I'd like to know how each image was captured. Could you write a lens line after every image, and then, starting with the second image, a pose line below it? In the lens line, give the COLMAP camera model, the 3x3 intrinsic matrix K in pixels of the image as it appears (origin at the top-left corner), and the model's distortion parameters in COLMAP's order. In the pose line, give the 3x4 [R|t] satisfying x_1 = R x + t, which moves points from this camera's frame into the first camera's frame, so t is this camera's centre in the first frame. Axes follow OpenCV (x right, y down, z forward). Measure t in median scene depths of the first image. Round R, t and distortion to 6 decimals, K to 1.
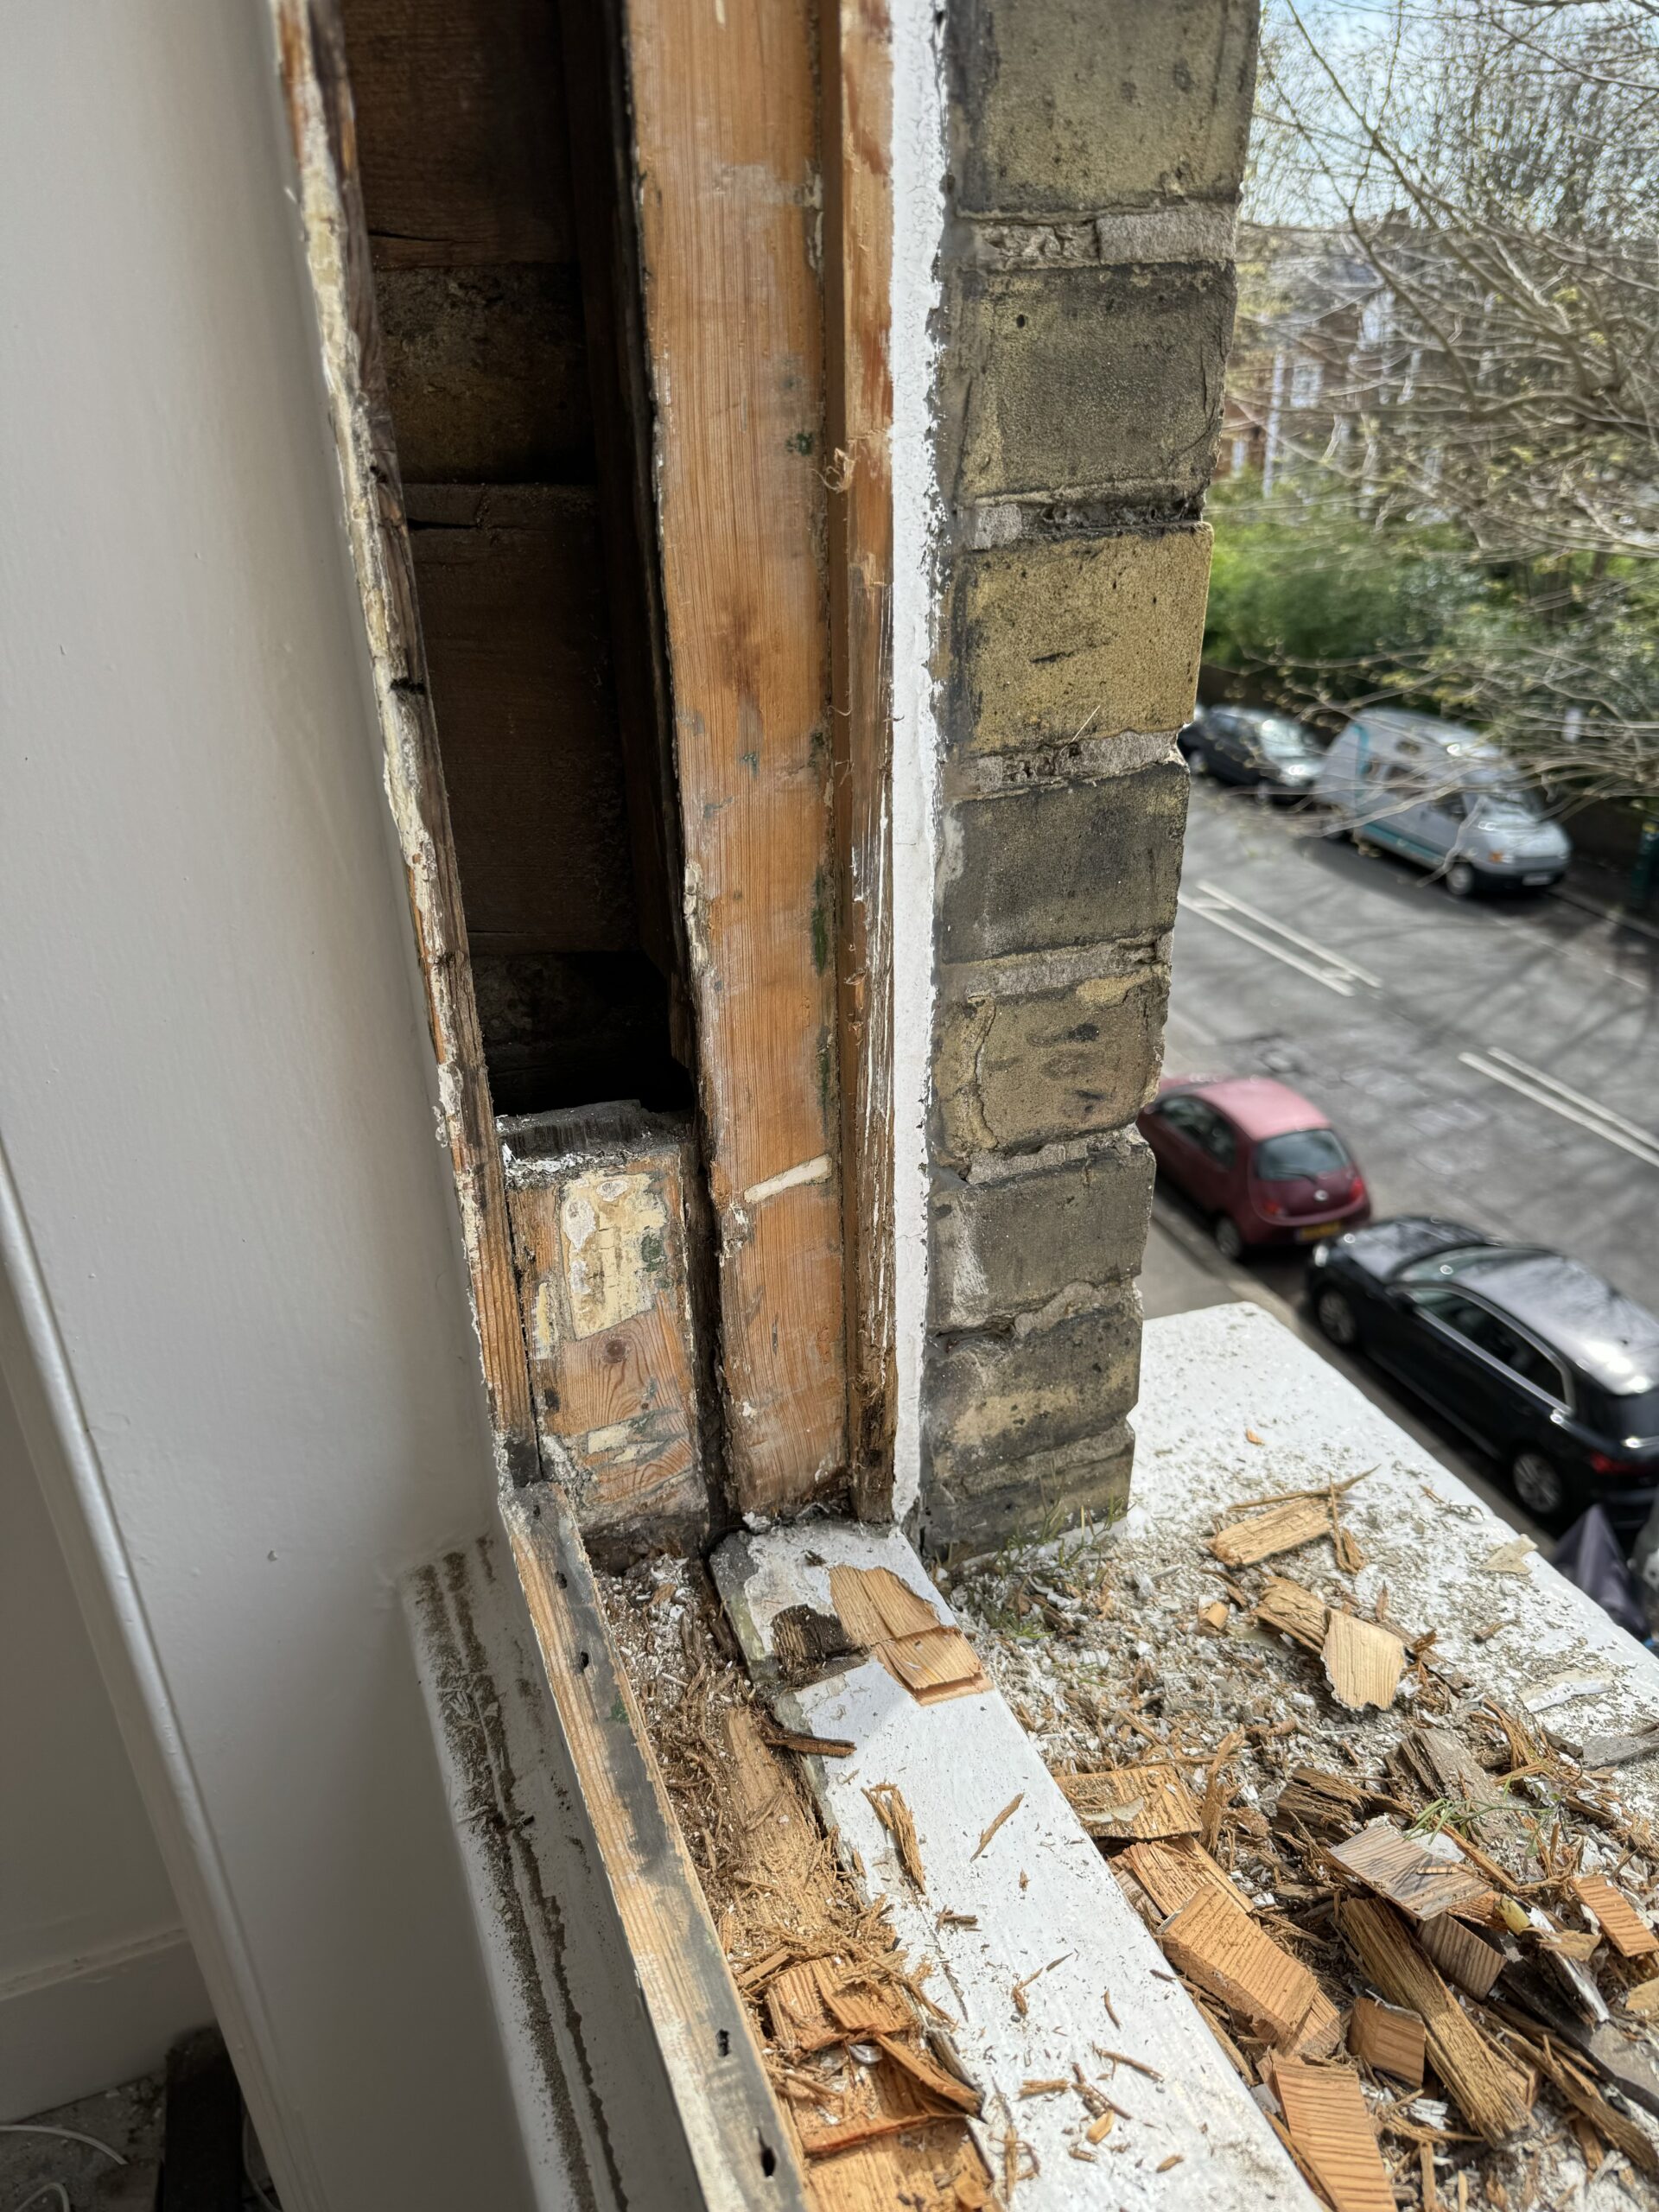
lens RADIAL K [[1575.1, 0, 910.3], [0, 1575.1, 1130.1], [0, 0, 1]] dist [0.065307, -0.183275]
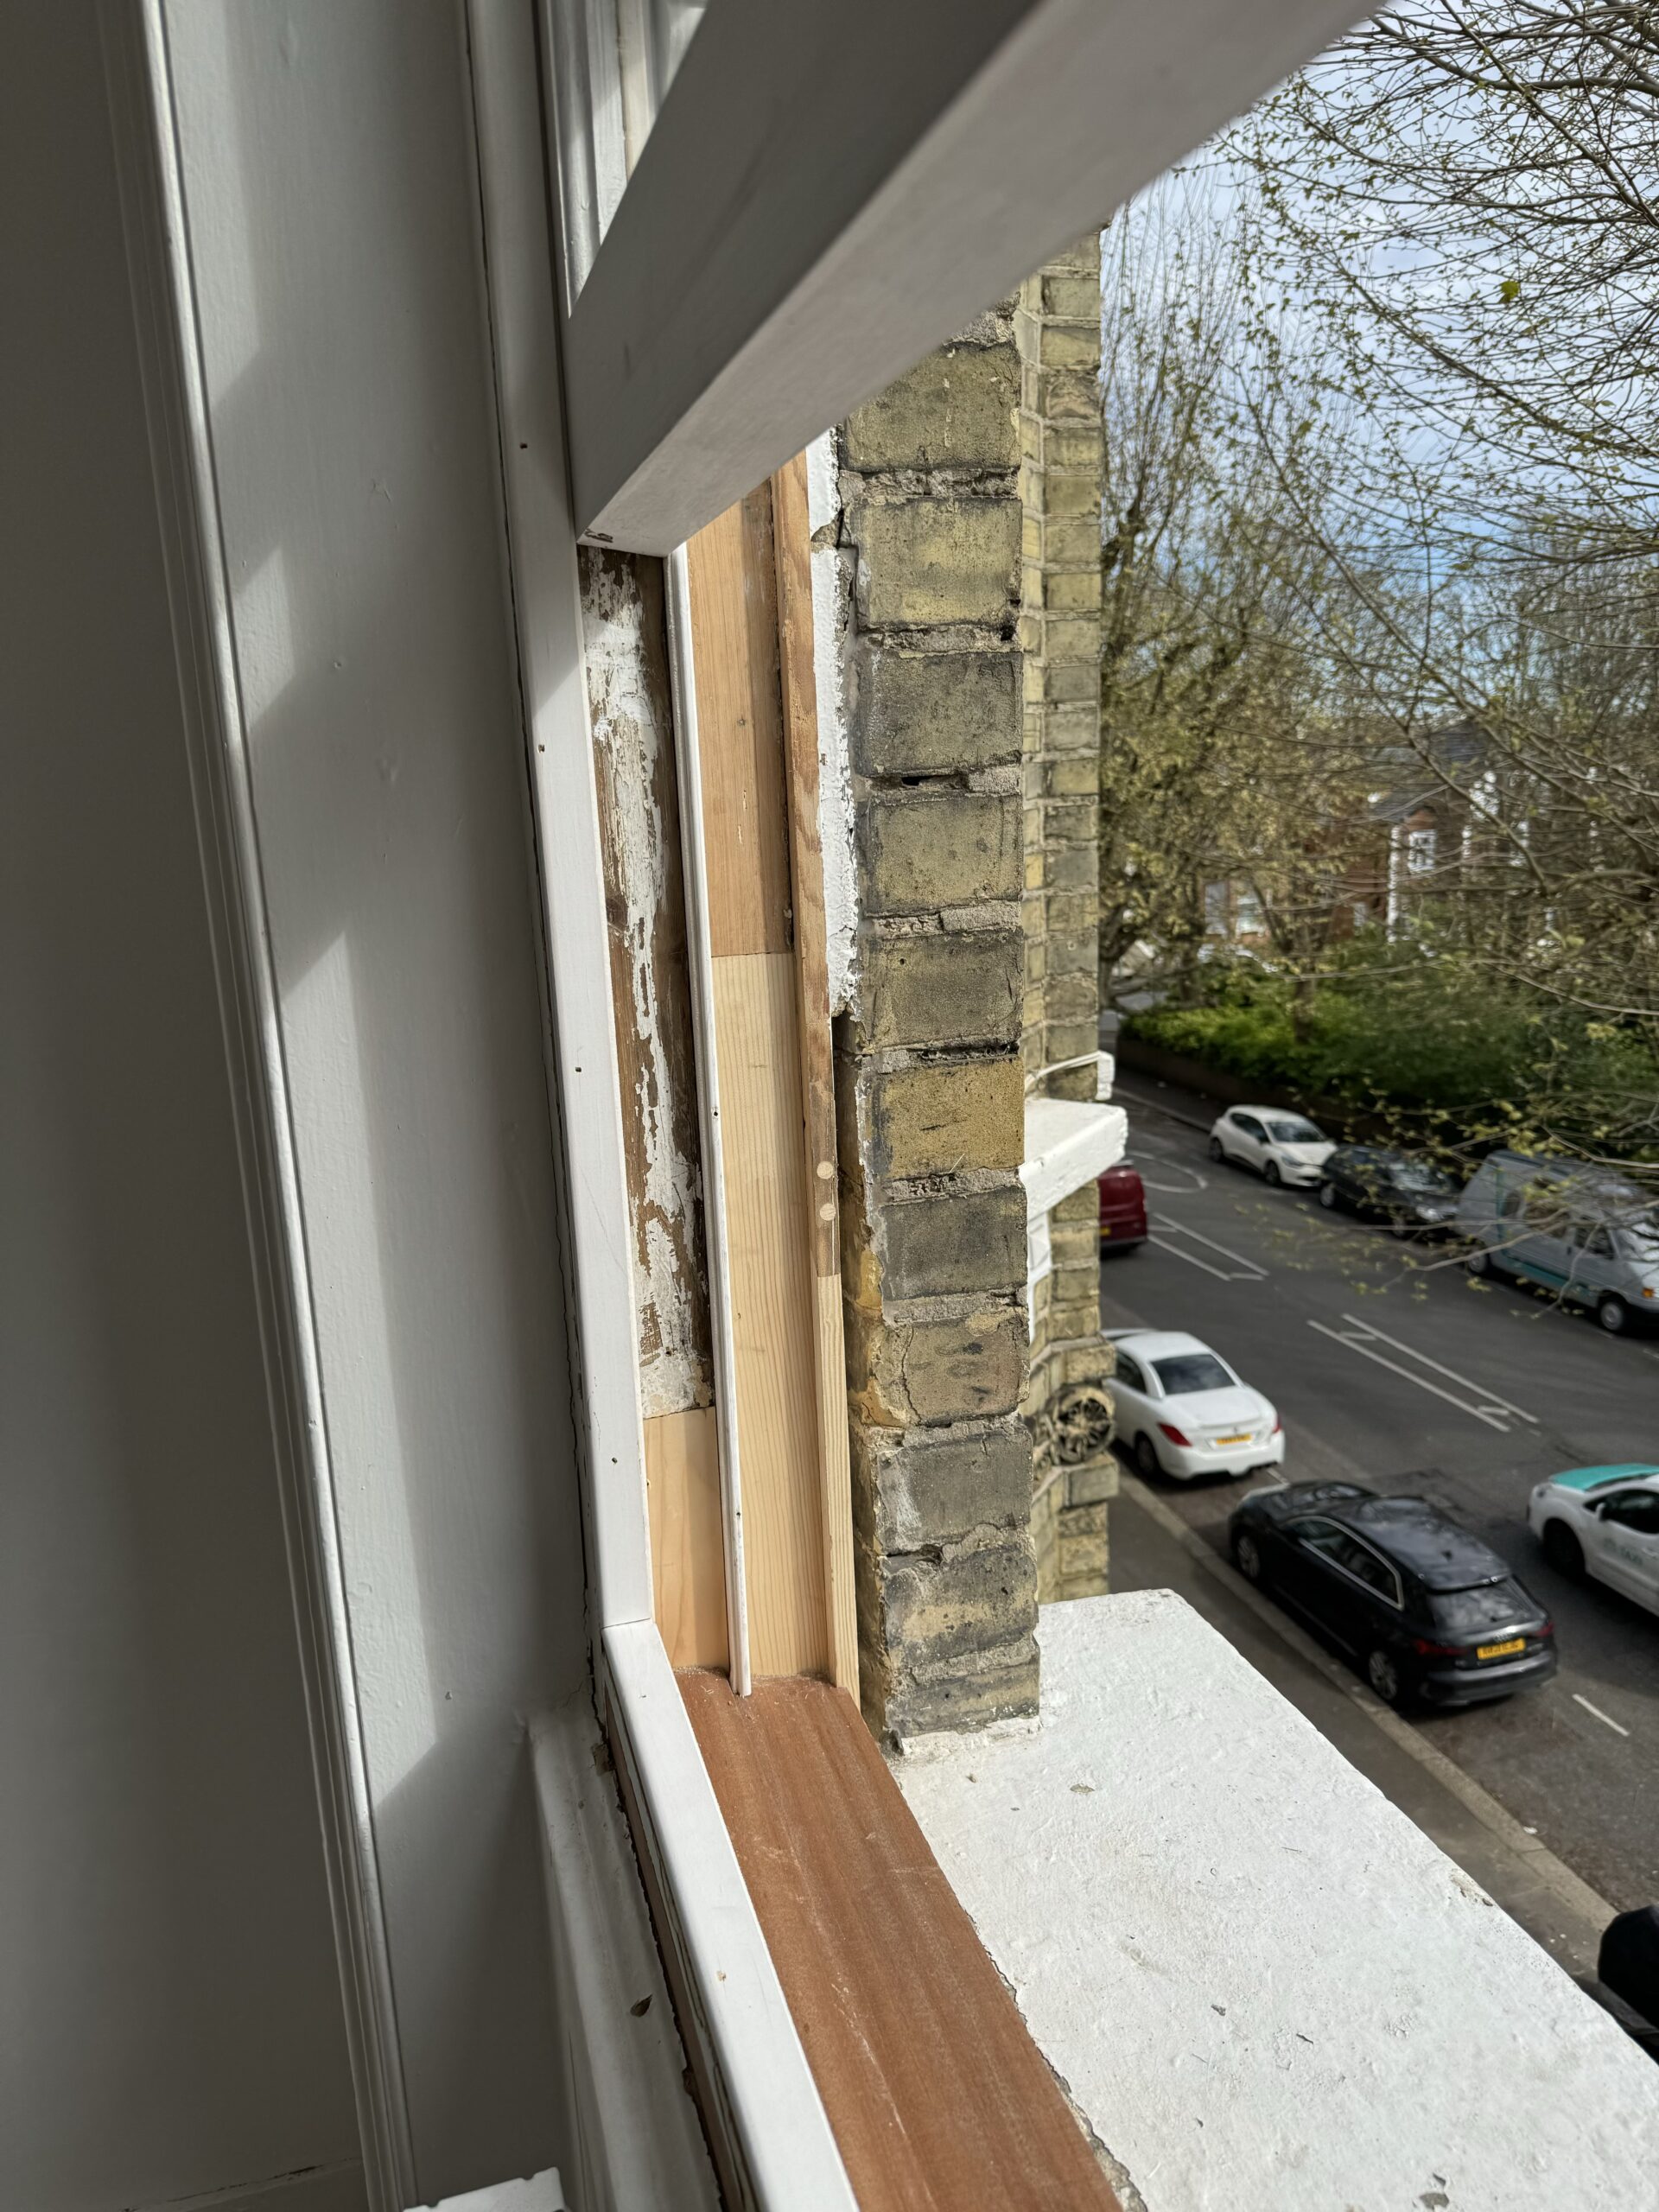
lens RADIAL K [[1575.1, 0, 910.3], [0, 1575.1, 1130.1], [0, 0, 1]] dist [0.065307, -0.183275]
pose [[0.994420, -0.000053, -0.105495, 0.218064], [-0.028339, 0.963109, -0.267617, 0.157322], [0.101617, 0.269113, 0.957733, -0.612730]]
